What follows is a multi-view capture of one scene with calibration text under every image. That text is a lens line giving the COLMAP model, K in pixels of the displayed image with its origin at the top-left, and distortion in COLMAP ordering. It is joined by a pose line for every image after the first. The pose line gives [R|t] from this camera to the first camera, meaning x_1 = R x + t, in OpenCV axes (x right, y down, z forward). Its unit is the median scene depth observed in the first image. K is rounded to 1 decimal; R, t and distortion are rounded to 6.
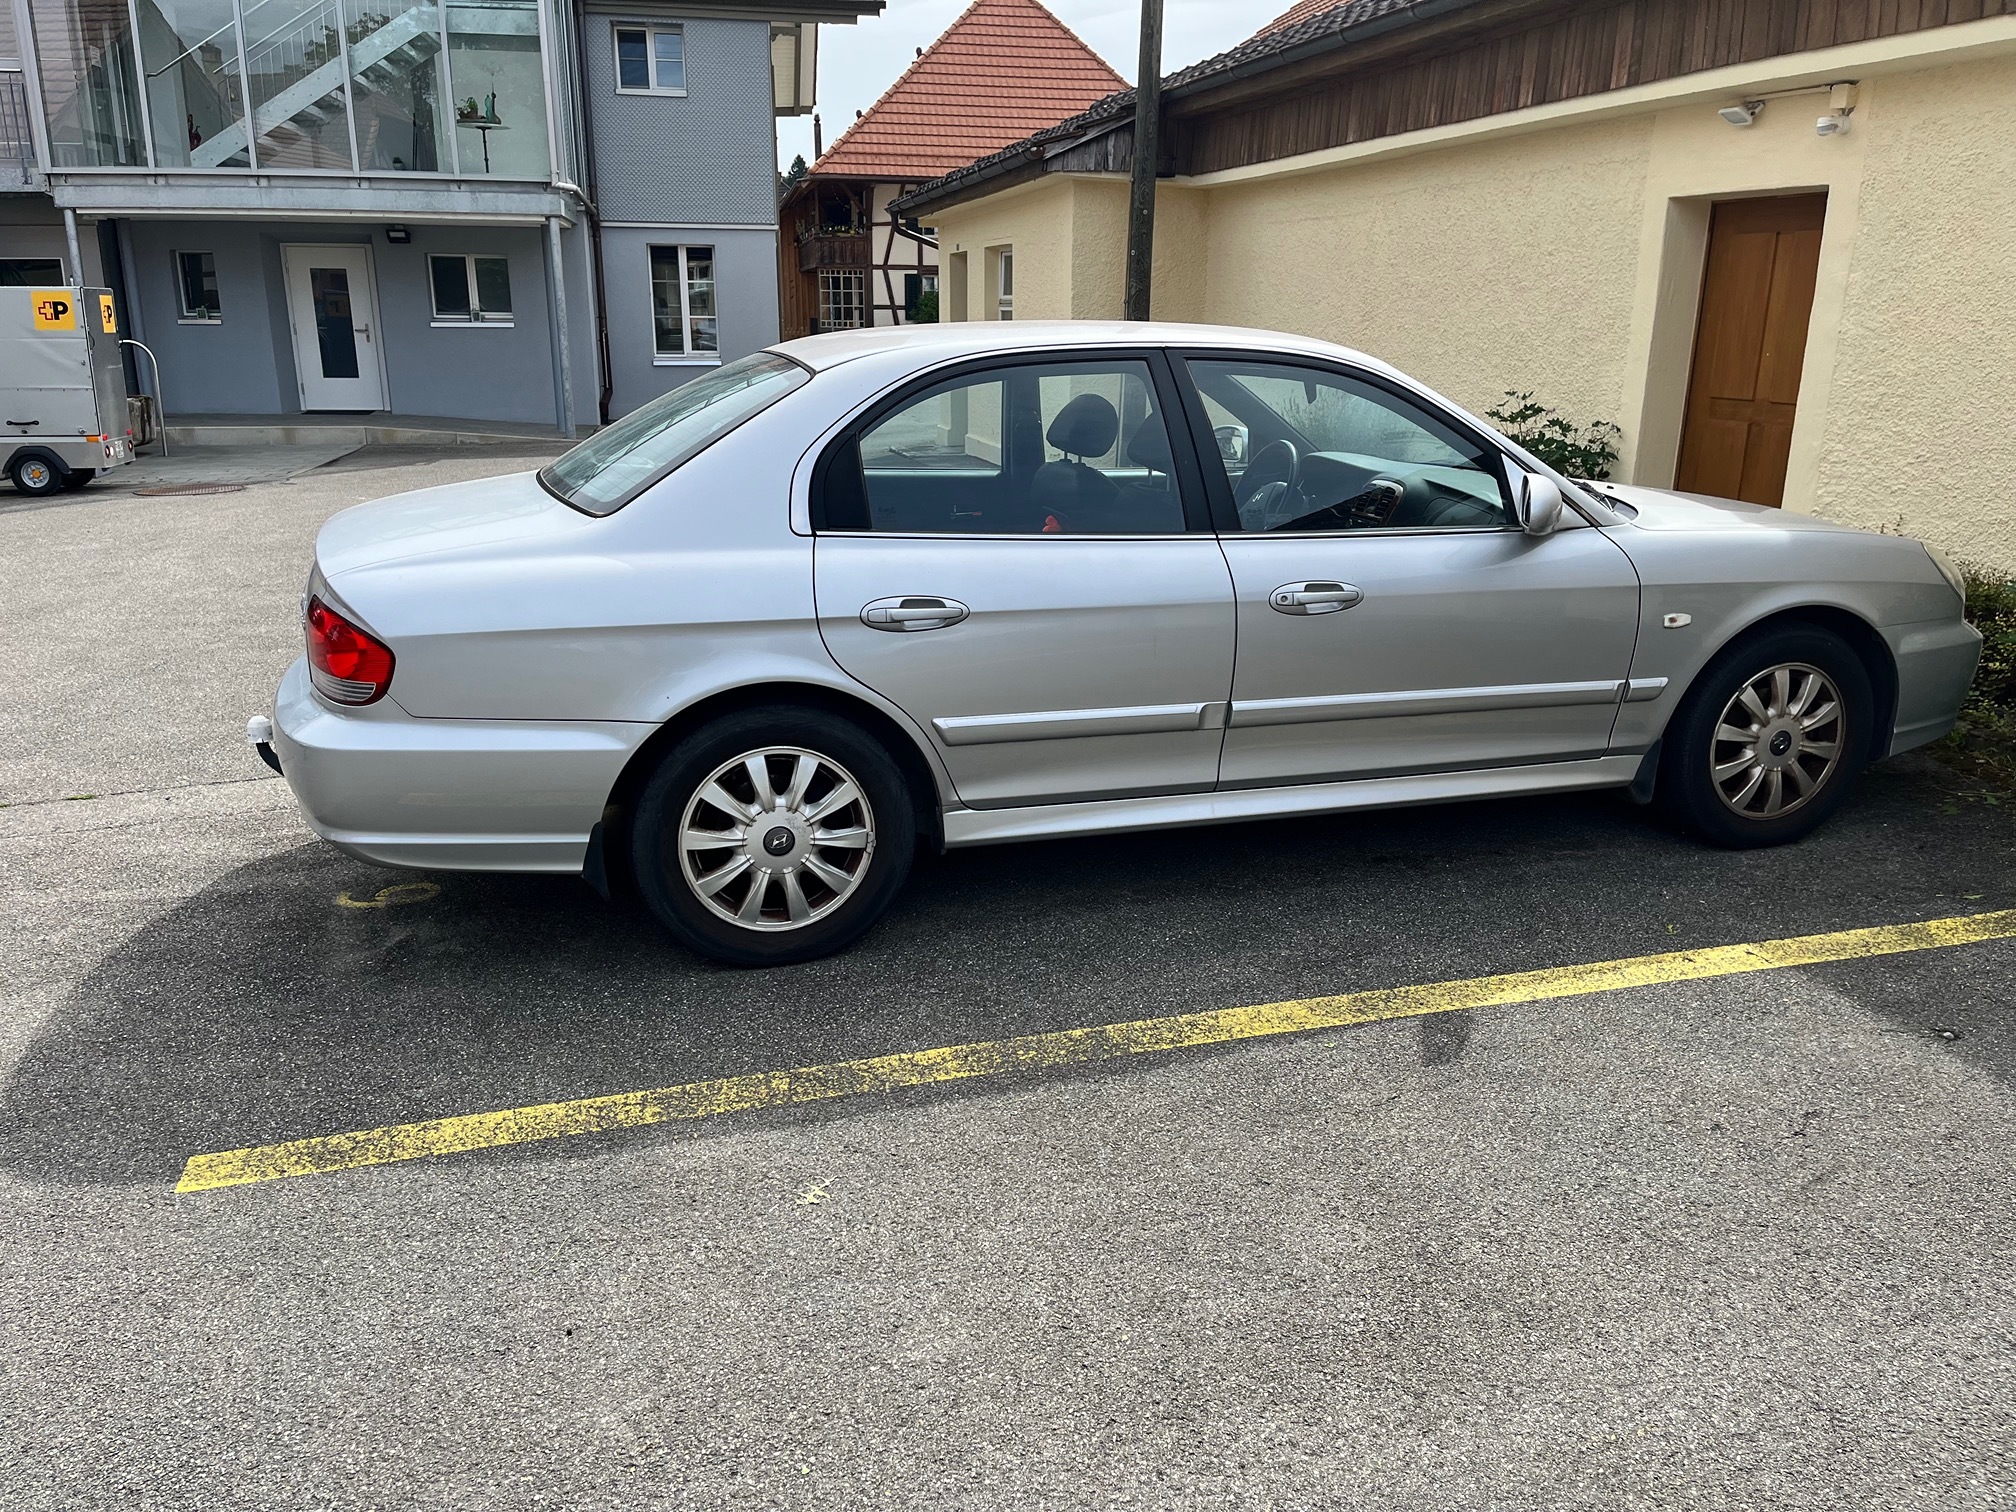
lens RADIAL K [[1523.0, 0, 984.0], [0, 1523.0, 722.4], [0, 0, 1]] dist [0.098591, -0.159350]
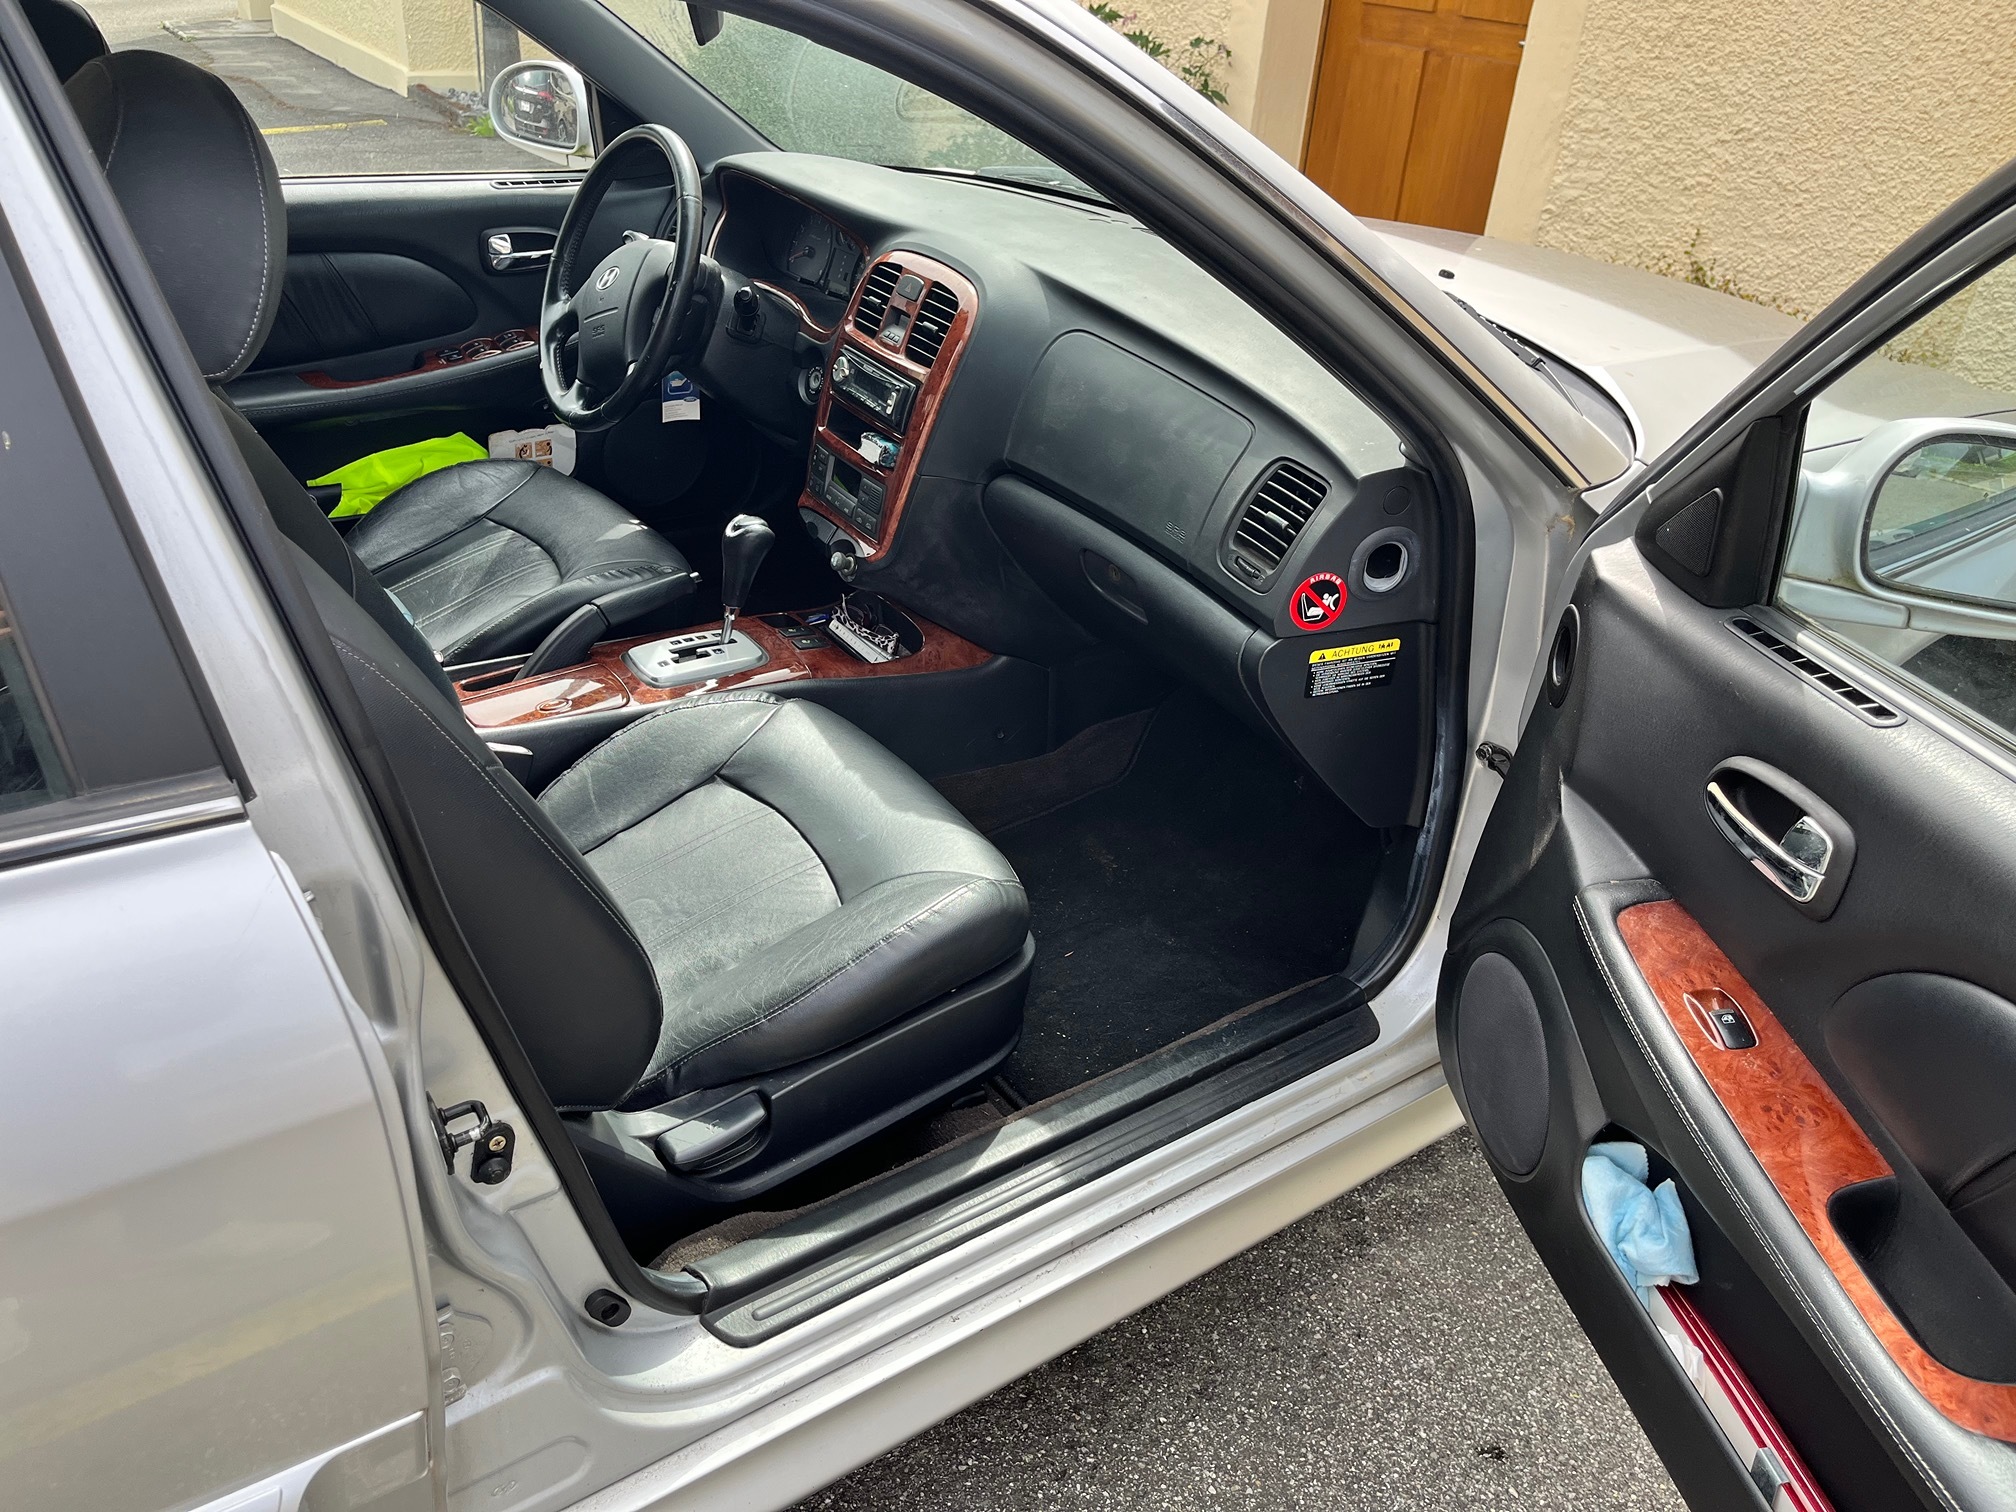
lens RADIAL K [[1523.0, 0, 984.0], [0, 1523.0, 722.4], [0, 0, 1]] dist [0.098591, -0.159350]
pose [[0.945951, -0.113055, 0.303966, 0.109795], [0.033376, 0.966231, 0.255506, -0.107913], [-0.322588, -0.231551, 0.917781, 0.465802]]
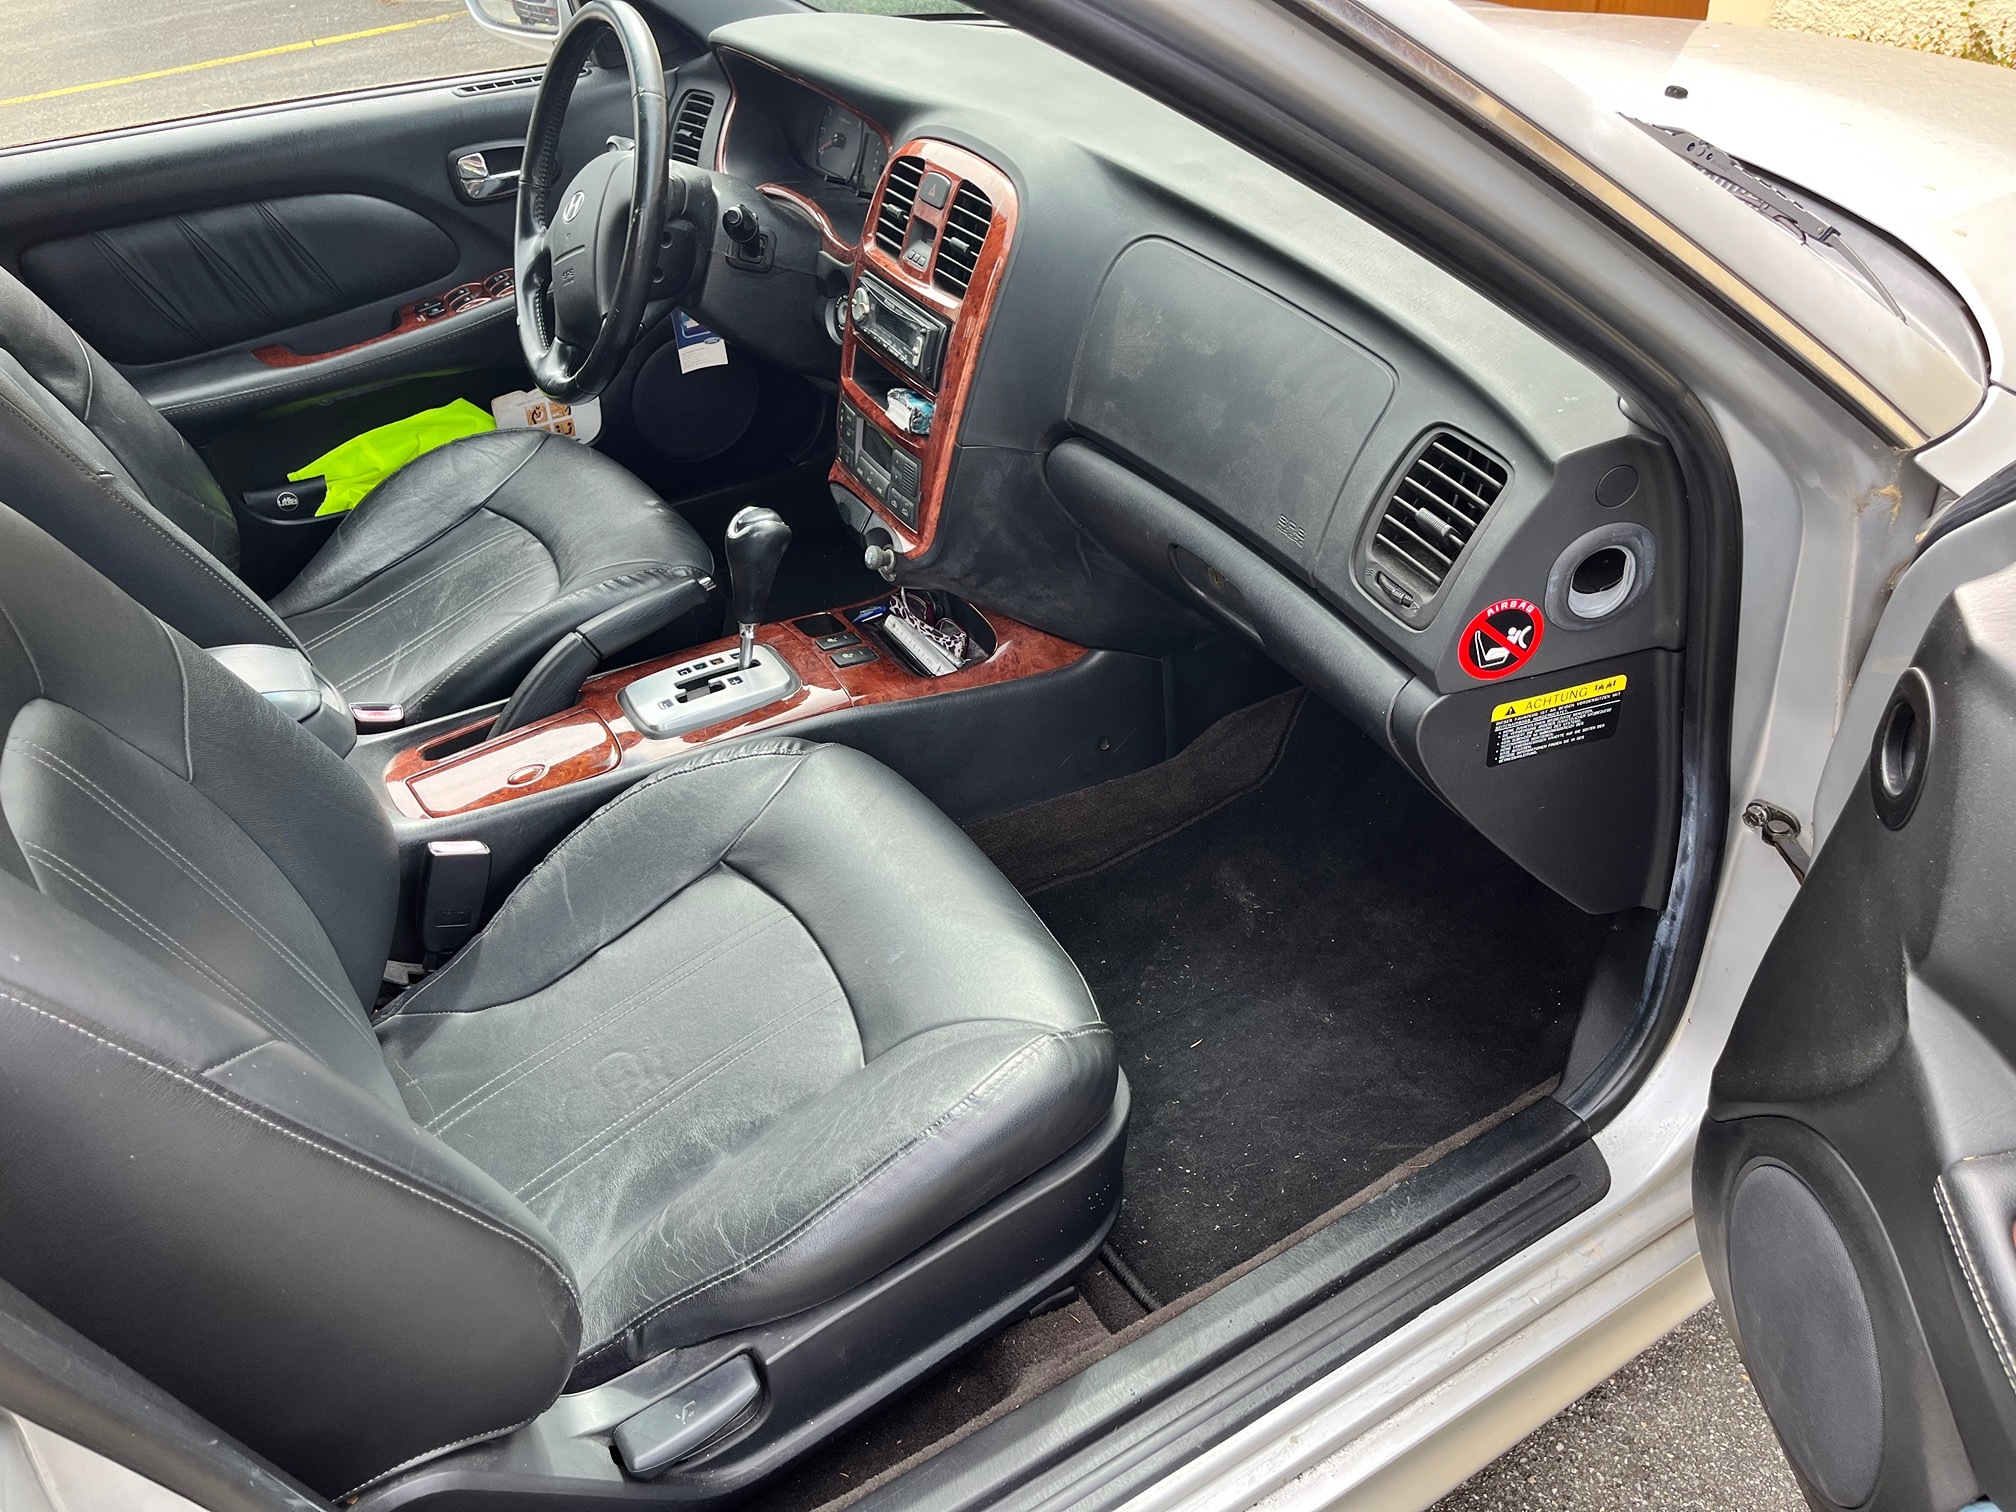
lens RADIAL K [[1559.7, 0, 1008.0], [0, 1559.7, 756.0], [0, 0, 1]] dist [0.041957, 0.001284]
pose [[0.962481, -0.198421, 0.185094, 0.146297], [0.124275, 0.928713, 0.349354, -0.115458], [-0.241218, -0.313244, 0.918527, 0.522343]]
